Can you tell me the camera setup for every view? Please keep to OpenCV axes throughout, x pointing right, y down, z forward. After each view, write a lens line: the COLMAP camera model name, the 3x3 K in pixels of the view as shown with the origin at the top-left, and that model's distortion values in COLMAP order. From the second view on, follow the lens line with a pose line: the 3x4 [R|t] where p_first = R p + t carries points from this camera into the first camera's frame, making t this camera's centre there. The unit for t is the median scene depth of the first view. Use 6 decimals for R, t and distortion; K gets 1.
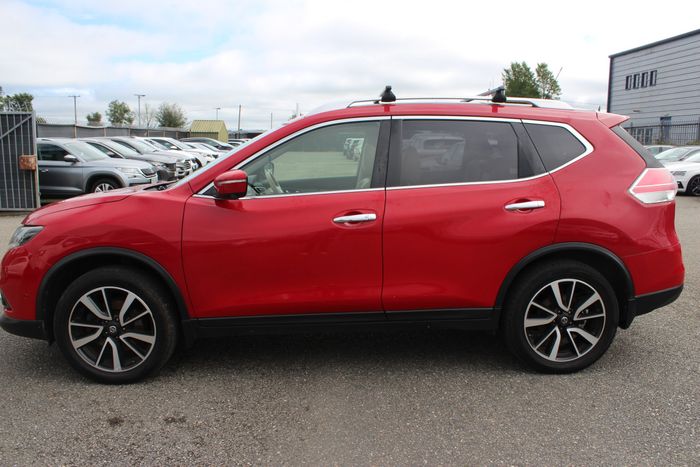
lens RADIAL K [[582.1, 0, 360.2], [0, 582.1, 235.1], [0, 0, 1]] dist [-0.169325, 0.154032]
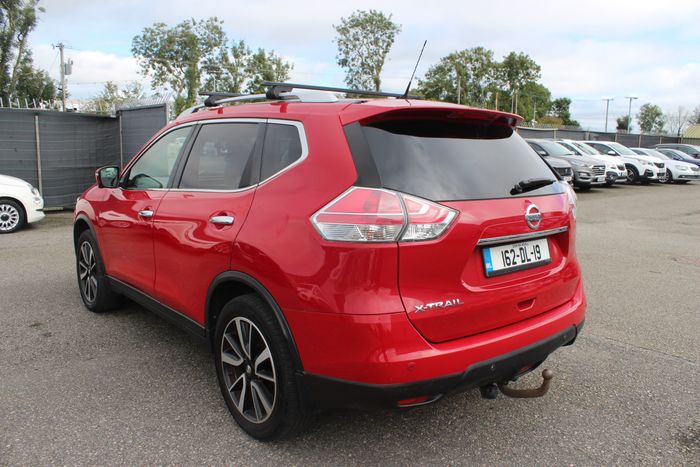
lens RADIAL K [[582.1, 0, 360.2], [0, 582.1, 235.1], [0, 0, 1]] dist [-0.169325, 0.154032]
pose [[0.609408, 0.136060, -0.781095, 0.164047], [-0.140403, 0.988115, 0.062580, -0.016897], [0.780326, 0.071531, 0.621268, 0.094317]]
